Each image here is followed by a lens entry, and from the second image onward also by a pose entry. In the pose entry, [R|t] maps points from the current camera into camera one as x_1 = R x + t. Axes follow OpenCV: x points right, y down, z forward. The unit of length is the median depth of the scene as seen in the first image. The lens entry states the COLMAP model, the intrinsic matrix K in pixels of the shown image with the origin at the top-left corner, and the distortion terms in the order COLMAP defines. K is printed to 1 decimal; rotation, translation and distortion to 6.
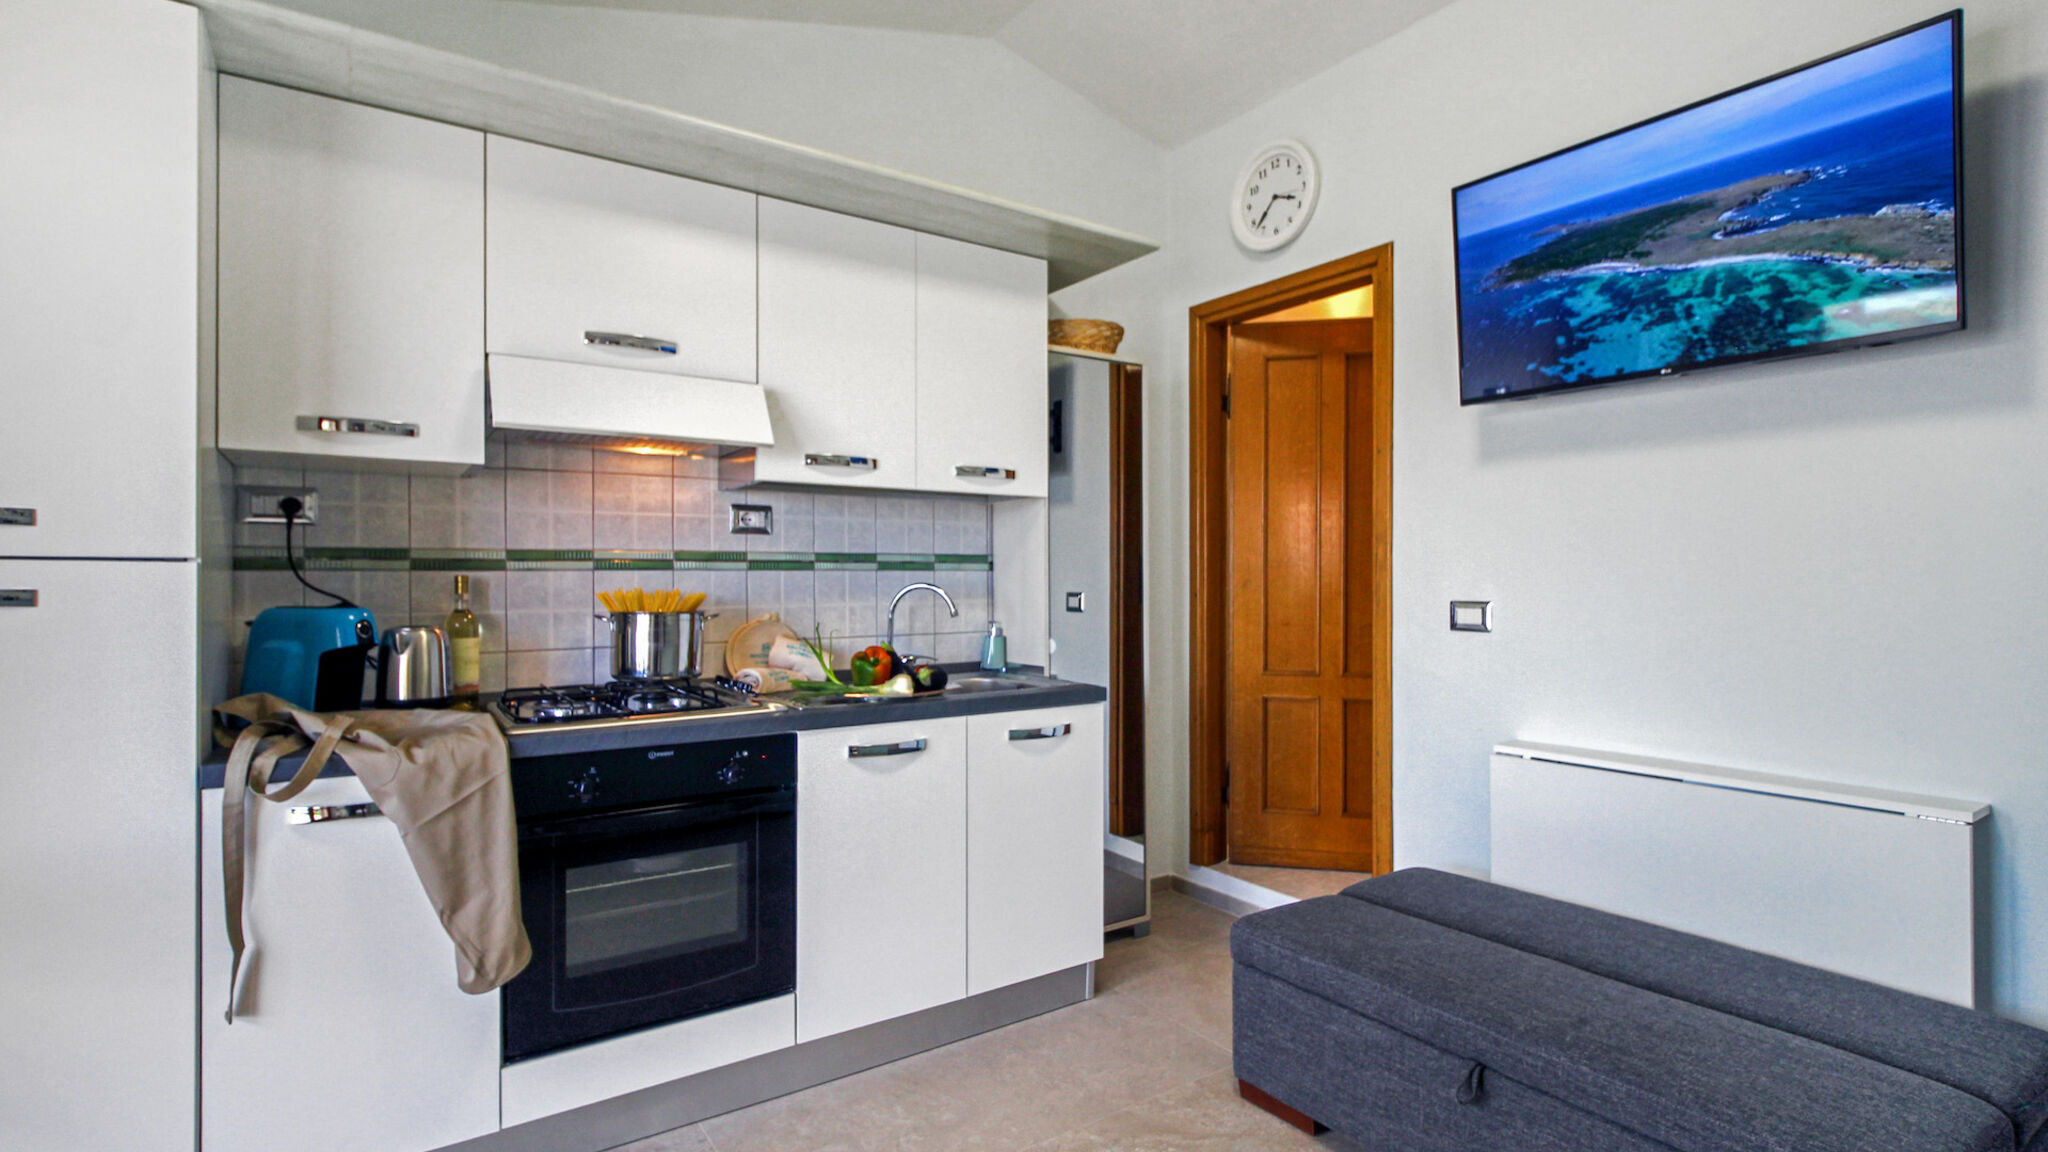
lens RADIAL K [[930.3, 0, 1032.1], [0, 930.3, 560.0], [0, 0, 1]] dist [0.001861, -0.008252]
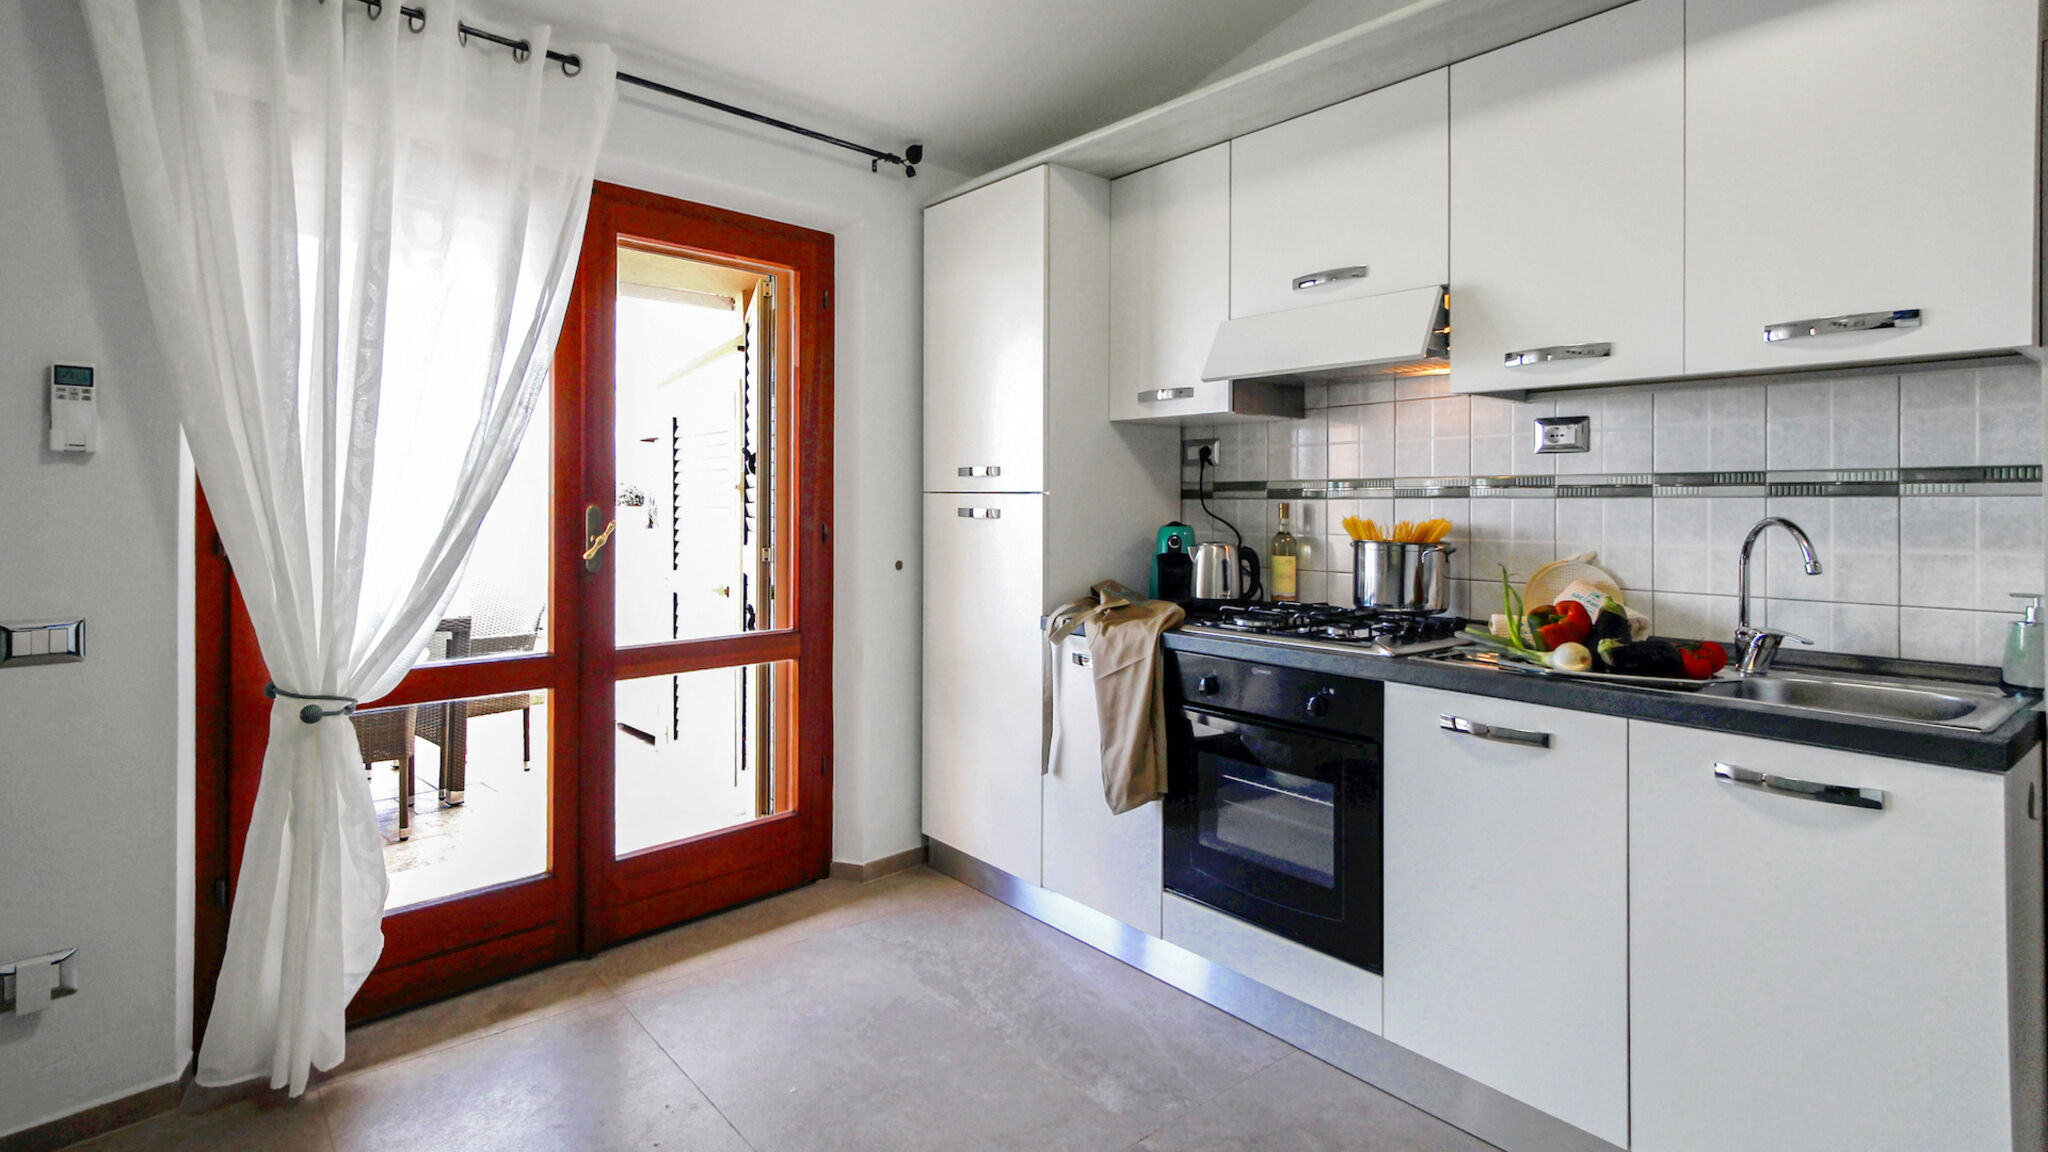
lens RADIAL K [[1046.9, 0, 985.1], [0, 1046.9, 462.7], [0, 0, 1]] dist [0.028155, -0.016852]
pose [[0.079554, -0.035930, -0.996183, 0.648068], [0.015585, 0.999273, -0.034797, 0.005352], [0.996709, -0.012757, 0.080056, 0.488245]]
